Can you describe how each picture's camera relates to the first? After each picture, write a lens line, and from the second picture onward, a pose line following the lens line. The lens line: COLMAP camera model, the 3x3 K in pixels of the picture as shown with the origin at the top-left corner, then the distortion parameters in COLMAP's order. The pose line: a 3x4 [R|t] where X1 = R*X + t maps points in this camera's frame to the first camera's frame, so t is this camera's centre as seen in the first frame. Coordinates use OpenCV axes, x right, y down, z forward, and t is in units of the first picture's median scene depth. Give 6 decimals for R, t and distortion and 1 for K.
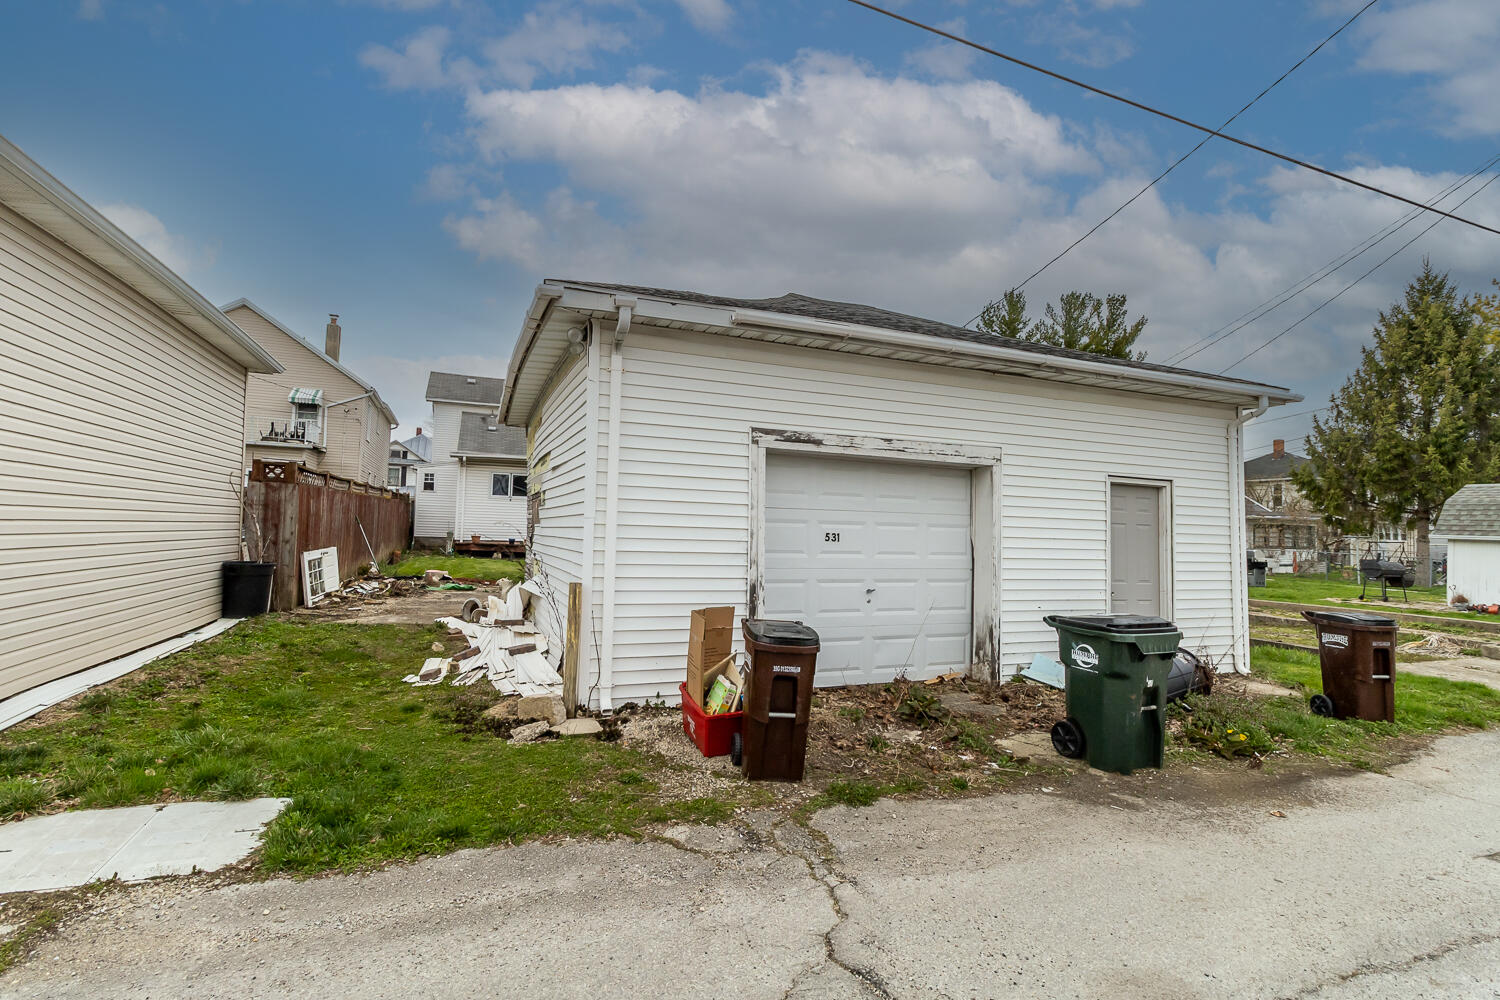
lens RADIAL K [[686.4, 0, 742.8], [0, 686.4, 492.5], [0, 0, 1]] dist [0.004735, -0.000034]
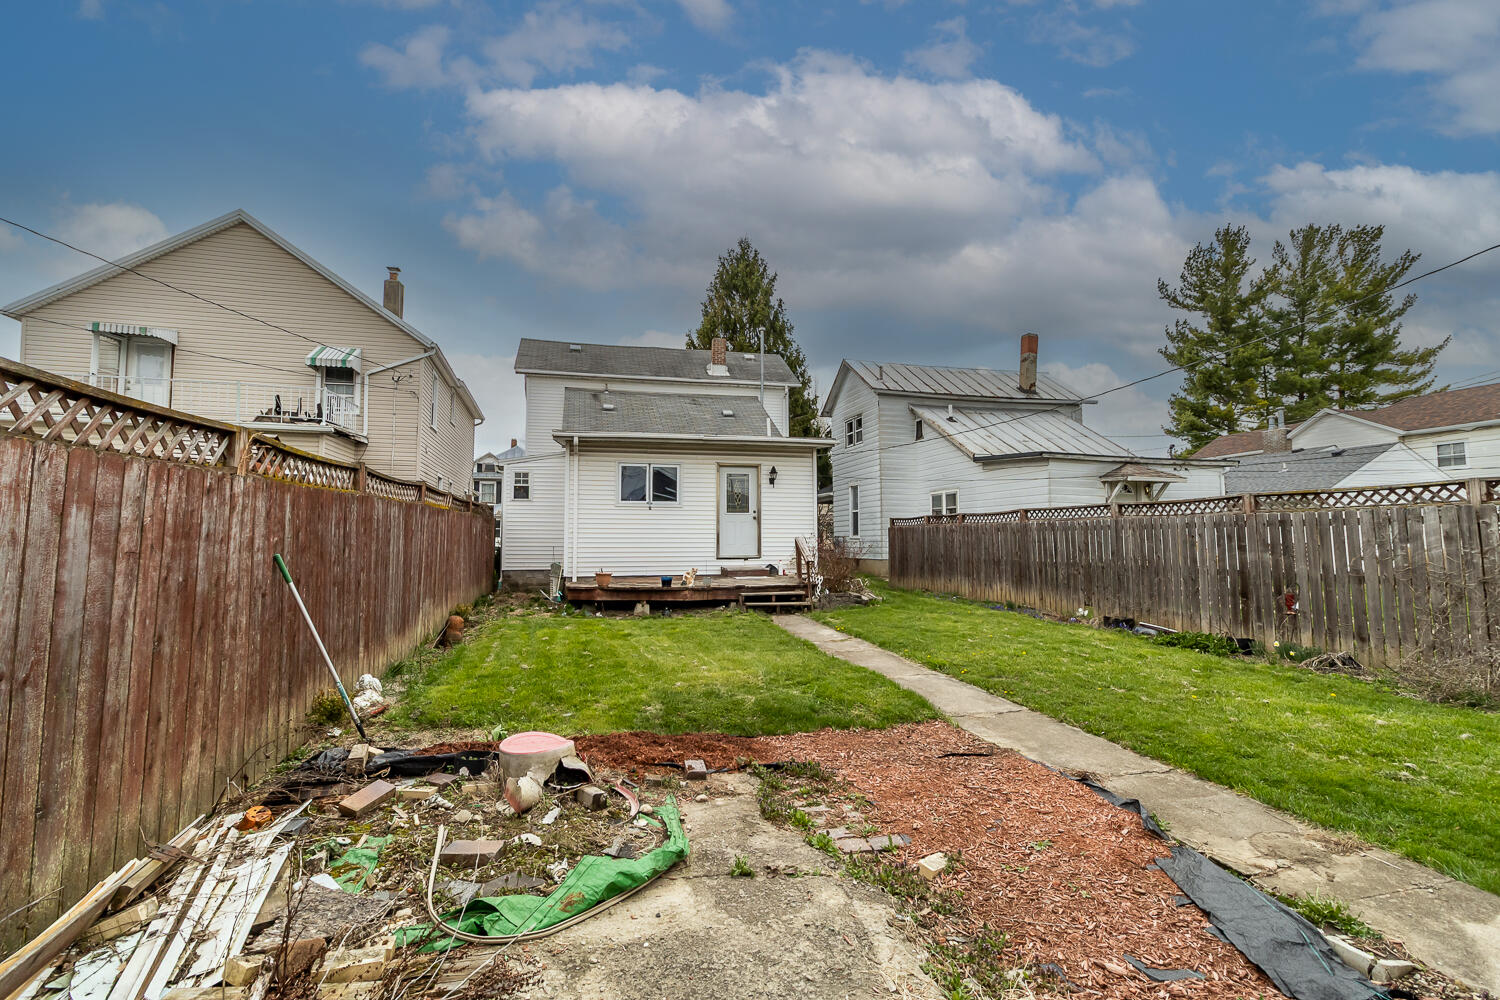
lens RADIAL K [[686.4, 0, 750.7], [0, 686.4, 497.8], [0, 0, 1]] dist [0.004735, -0.000034]
pose [[0.992950, -0.033315, -0.113752, -0.144828], [0.032300, 0.999420, -0.010756, 0.008683], [0.114044, 0.007006, 0.993451, 0.327617]]
